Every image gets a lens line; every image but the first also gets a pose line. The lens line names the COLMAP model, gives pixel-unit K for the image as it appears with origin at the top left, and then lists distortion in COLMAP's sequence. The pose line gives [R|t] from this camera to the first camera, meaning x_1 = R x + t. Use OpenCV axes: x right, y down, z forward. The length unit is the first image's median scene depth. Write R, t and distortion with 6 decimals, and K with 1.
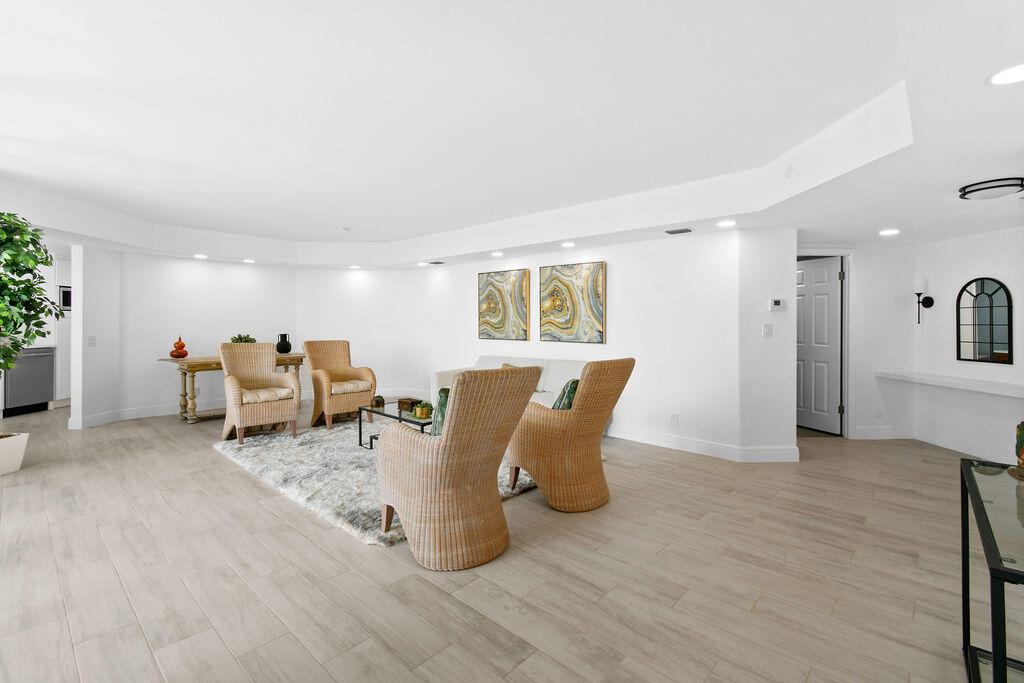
lens RADIAL K [[460.6, 0, 519.0], [0, 460.6, 324.2], [0, 0, 1]] dist [0.001311, -0.000810]
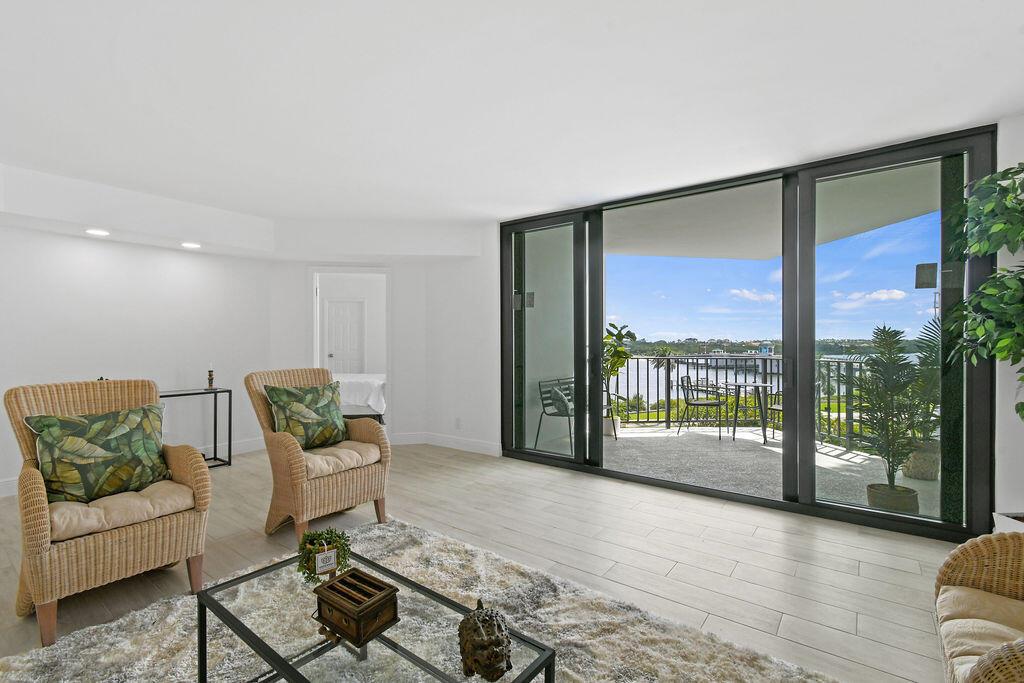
lens RADIAL K [[460.6, 0, 525.0], [0, 460.6, 334.8], [0, 0, 1]] dist [0.003881, 0.000114]
pose [[-0.993982, -0.005463, -0.109409, -0.267507], [-0.004592, 0.999956, -0.008216, -0.000543], [0.109449, -0.007665, -0.993963, 1.125805]]
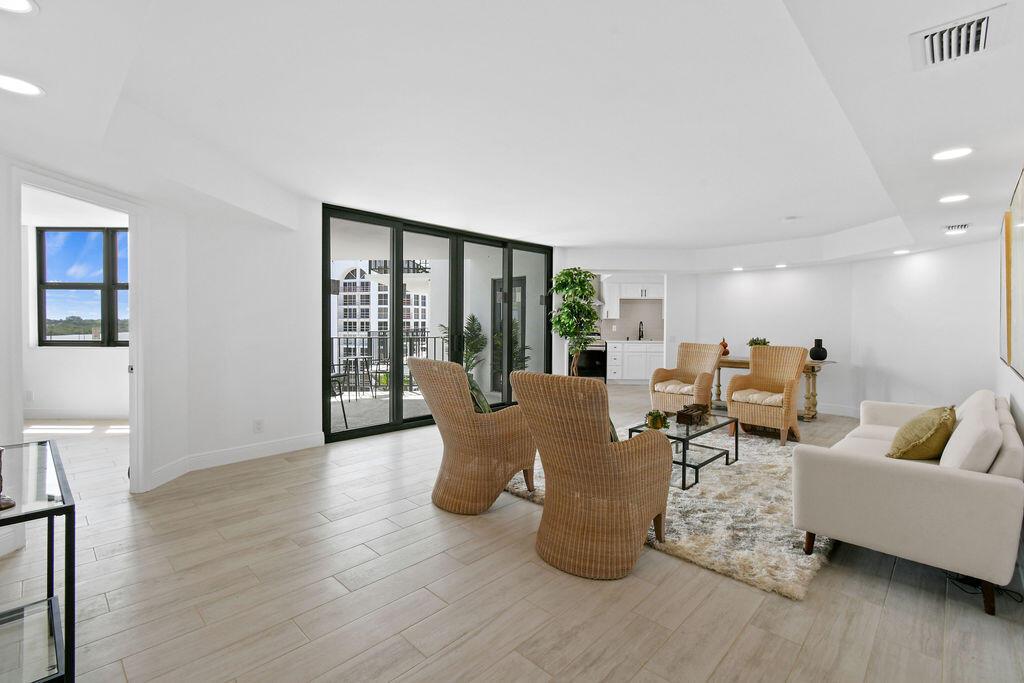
lens RADIAL K [[456.7, 0, 518.0], [0, 456.7, 331.1], [0, 0, 1]] dist [0.005556, -0.000733]
pose [[-0.027694, 0.012565, -0.999537, 0.569606], [-0.010791, 0.999859, 0.012868, -0.000215], [0.999558, 0.011142, -0.027554, 0.588831]]
